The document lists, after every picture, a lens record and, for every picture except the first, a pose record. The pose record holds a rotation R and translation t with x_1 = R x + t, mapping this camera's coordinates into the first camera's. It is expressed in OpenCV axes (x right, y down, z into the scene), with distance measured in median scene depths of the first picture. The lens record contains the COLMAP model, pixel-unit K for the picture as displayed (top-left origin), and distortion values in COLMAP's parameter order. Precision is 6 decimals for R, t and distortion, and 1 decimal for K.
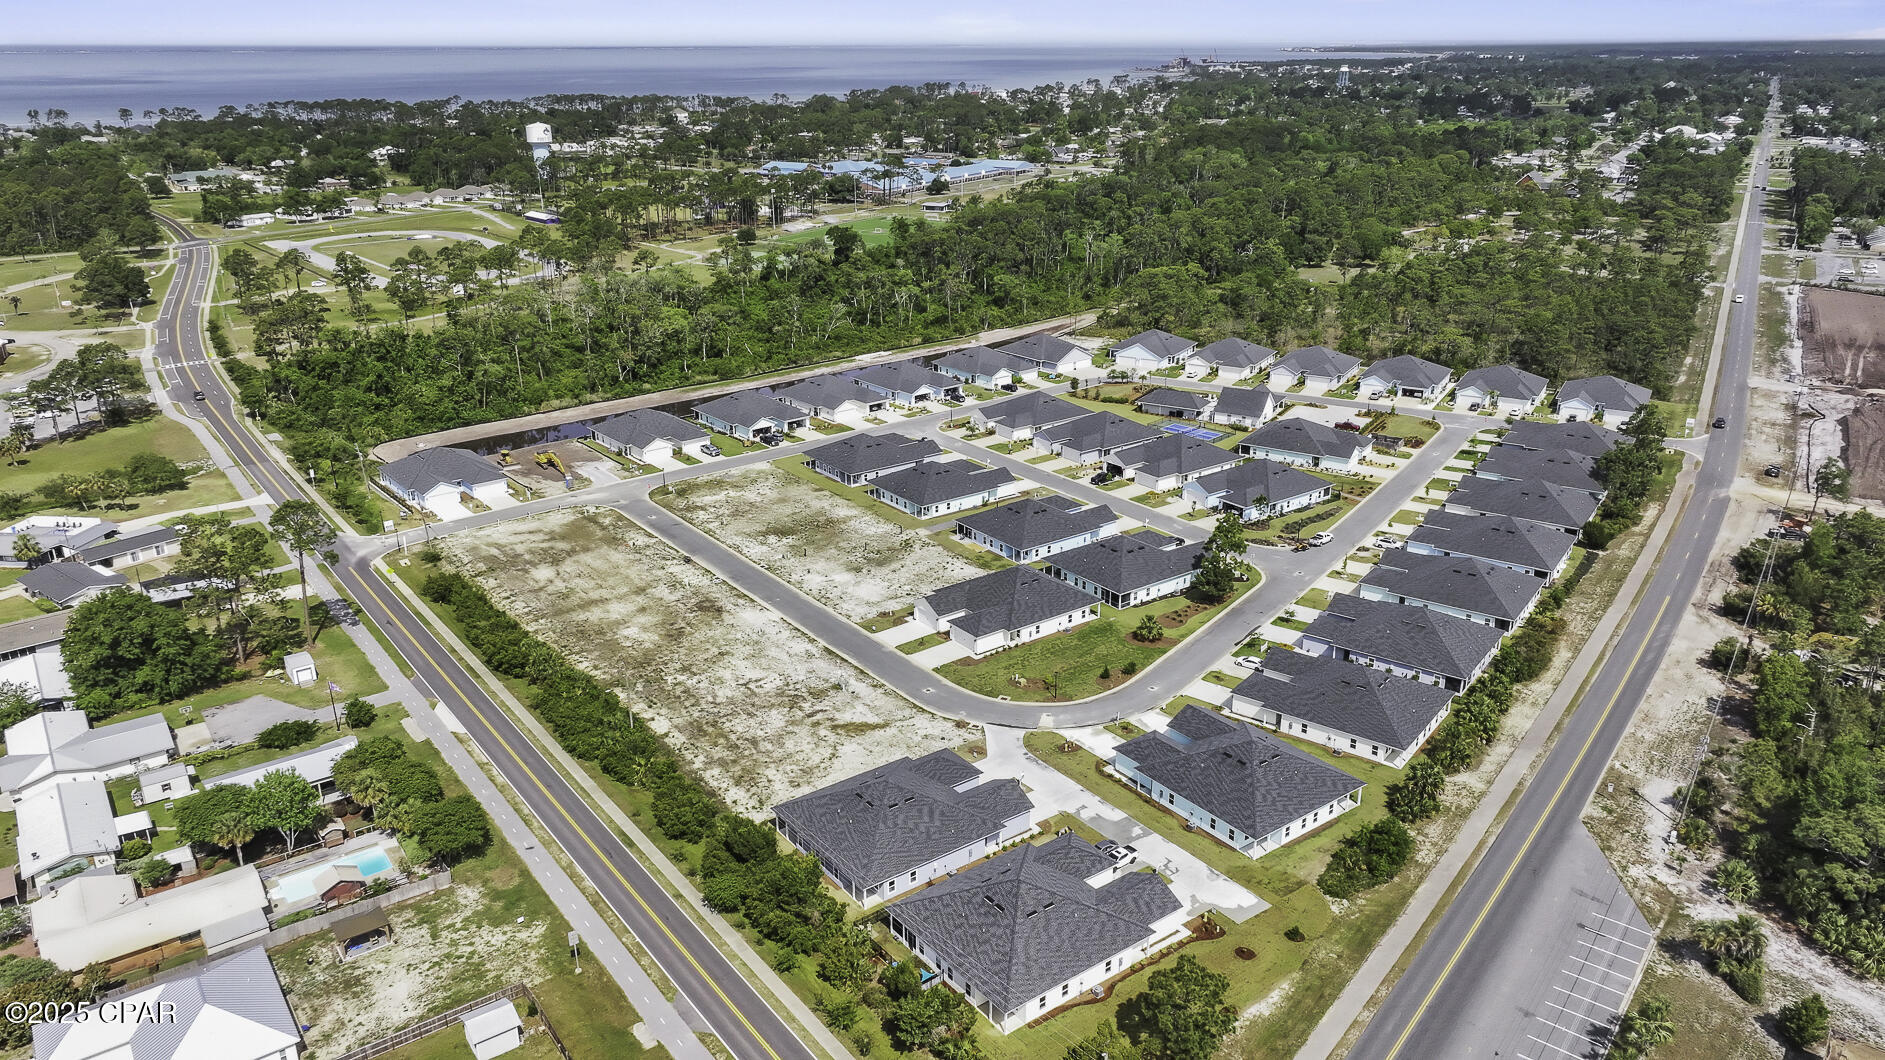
lens RADIAL K [[1303.4, 0, 958.6], [0, 1303.4, 527.0], [0, 0, 1]] dist [0.004290, 0.002135]
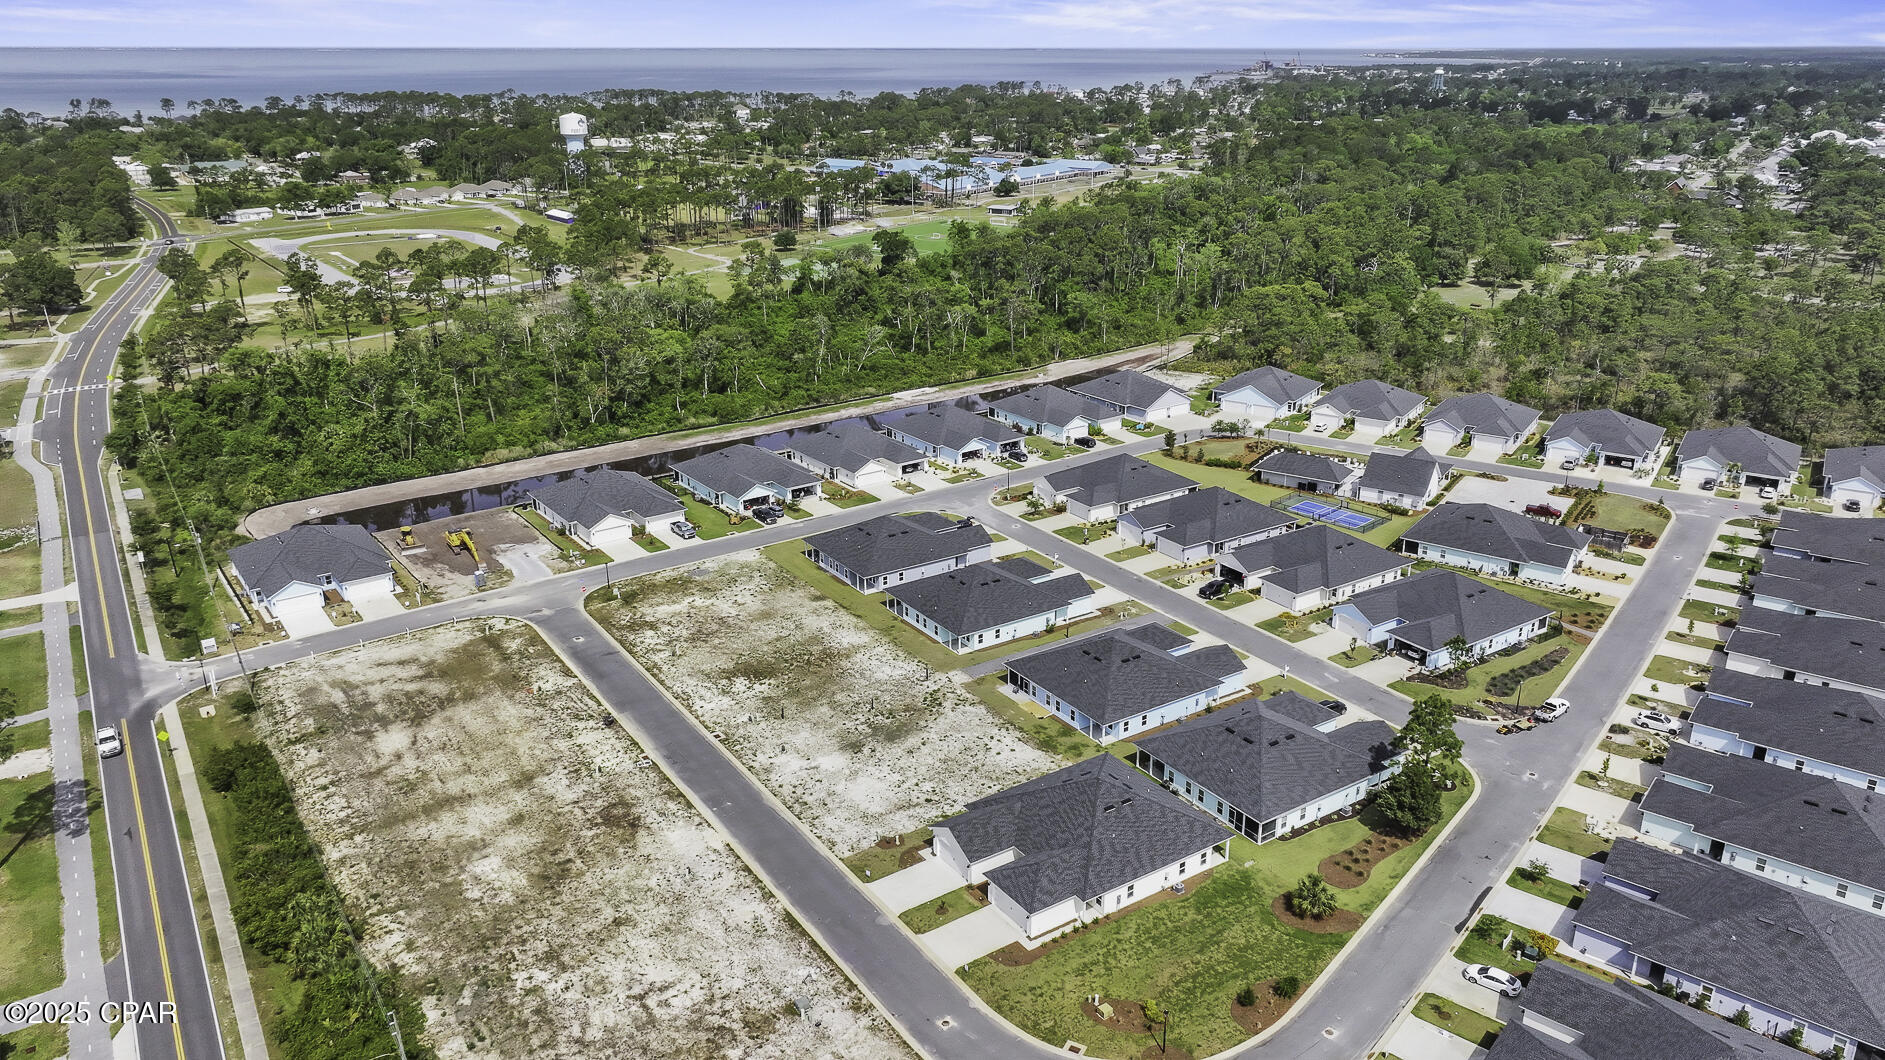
lens RADIAL K [[1303.4, 0, 958.6], [0, 1303.4, 527.0], [0, 0, 1]] dist [0.004290, 0.002135]
pose [[0.998471, 0.024145, -0.049729, 0.004250], [-0.024290, 0.999702, -0.002326, -0.064030], [0.049658, 0.003530, 0.998760, 0.268202]]
